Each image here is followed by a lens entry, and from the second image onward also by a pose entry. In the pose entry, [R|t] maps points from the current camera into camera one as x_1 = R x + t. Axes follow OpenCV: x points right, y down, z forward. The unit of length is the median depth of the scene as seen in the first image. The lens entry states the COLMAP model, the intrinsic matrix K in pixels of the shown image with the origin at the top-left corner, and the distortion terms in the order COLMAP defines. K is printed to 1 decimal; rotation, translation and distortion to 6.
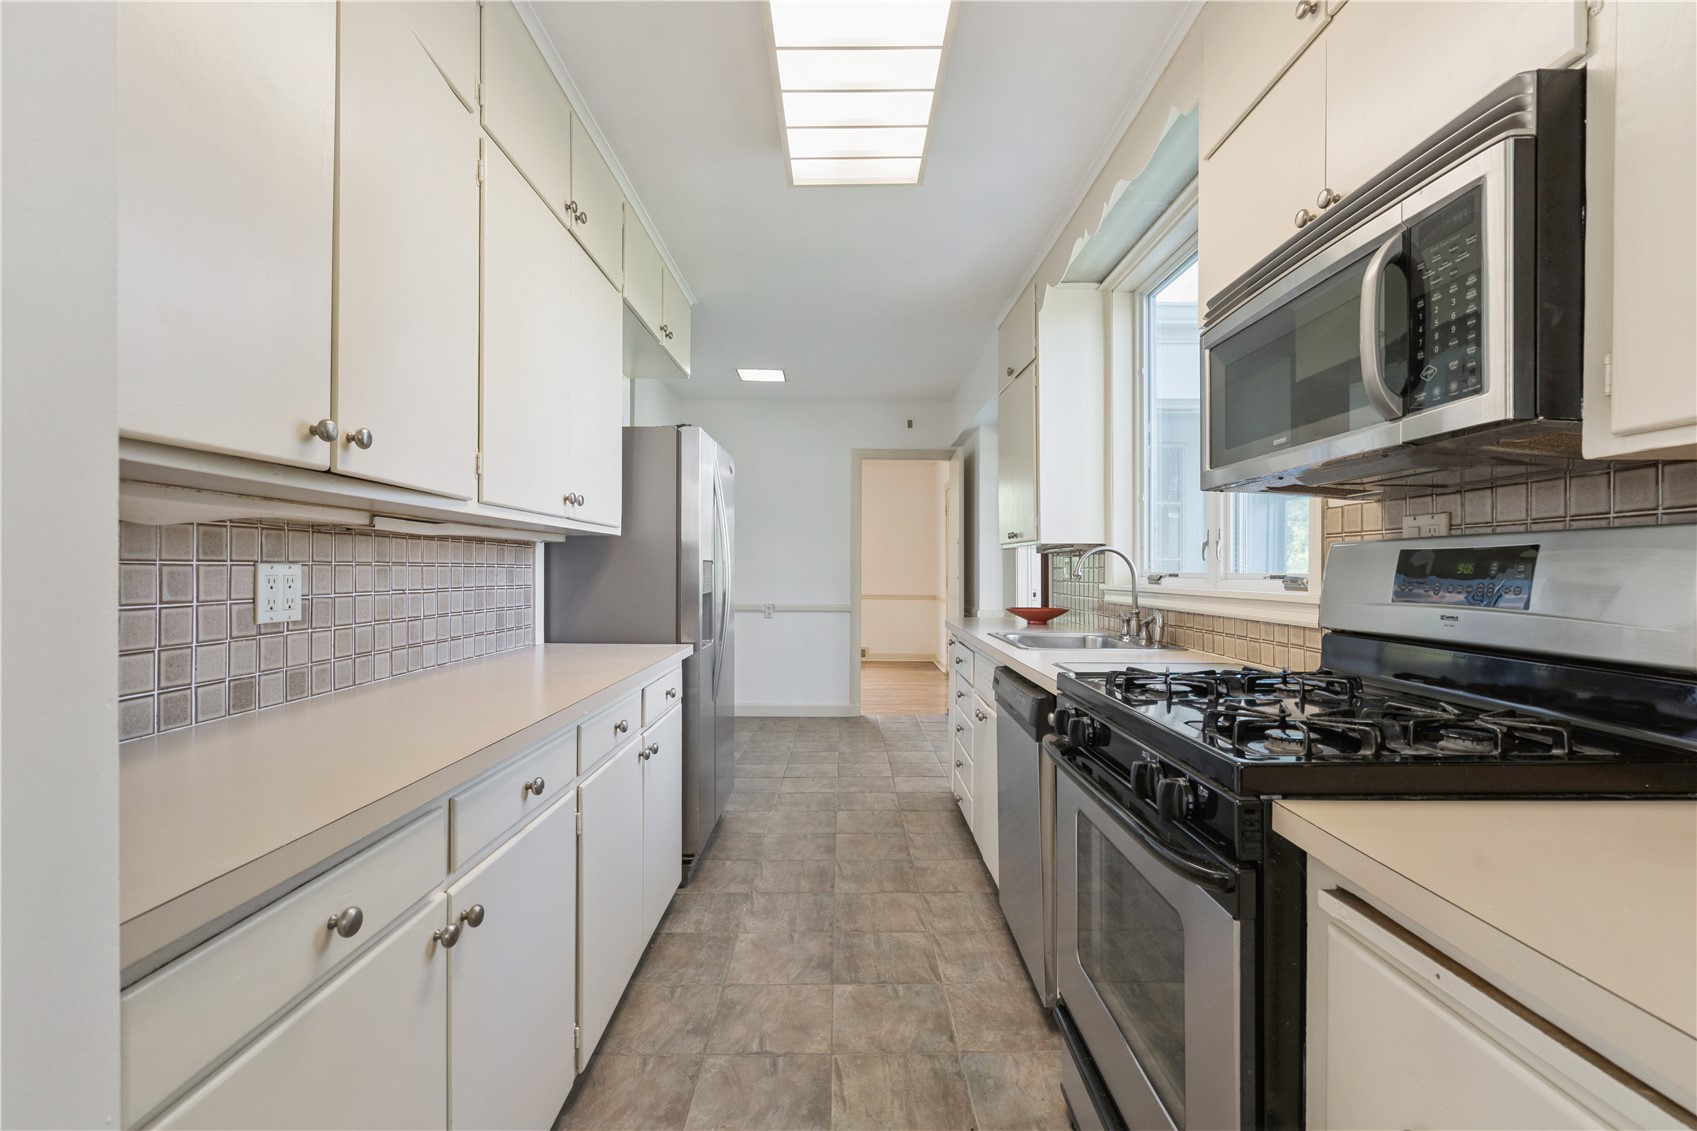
lens RADIAL K [[776.6, 0, 846.1], [0, 776.6, 567.7], [0, 0, 1]] dist [0.000335, -0.000398]
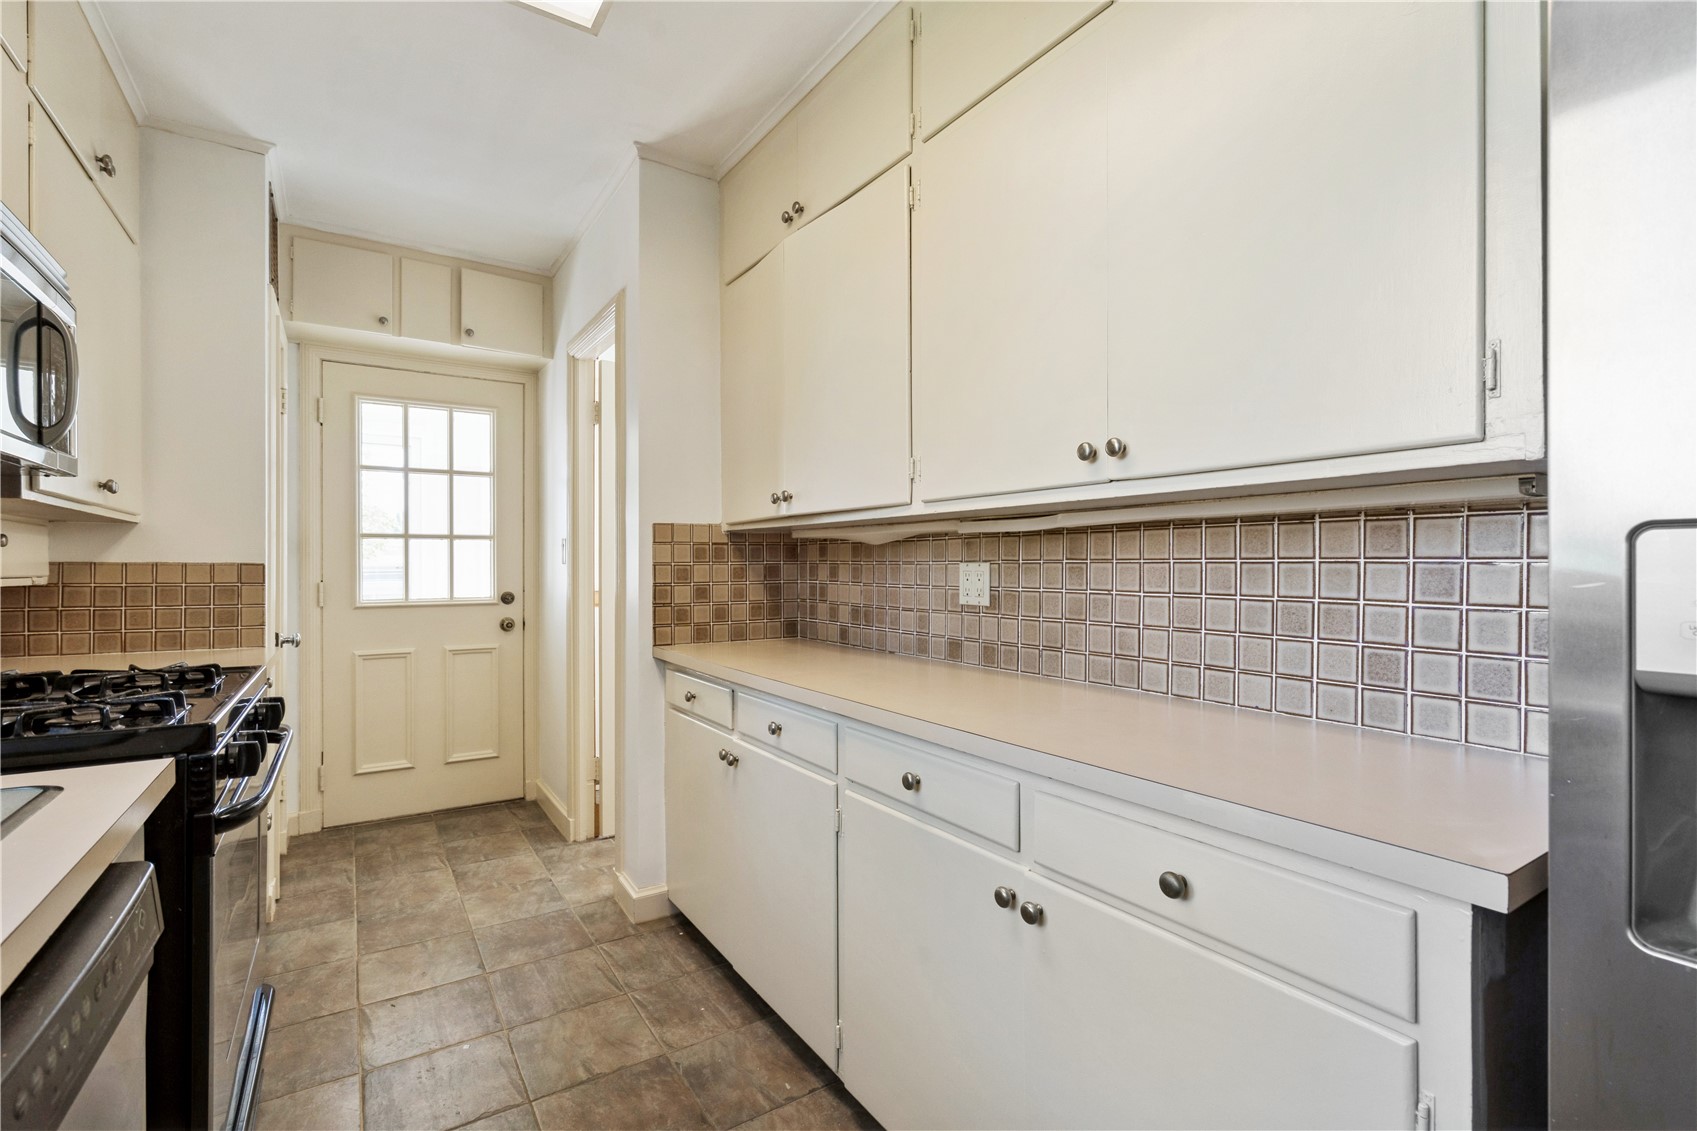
lens RADIAL K [[776.6, 0, 850.6], [0, 776.6, 567.0], [0, 0, 1]] dist [0.000335, -0.000398]
pose [[-0.838801, 0.004395, -0.544421, 0.198608], [0.004280, 0.999990, 0.001478, -0.000647], [0.544422, -0.001091, -0.838811, 1.967323]]
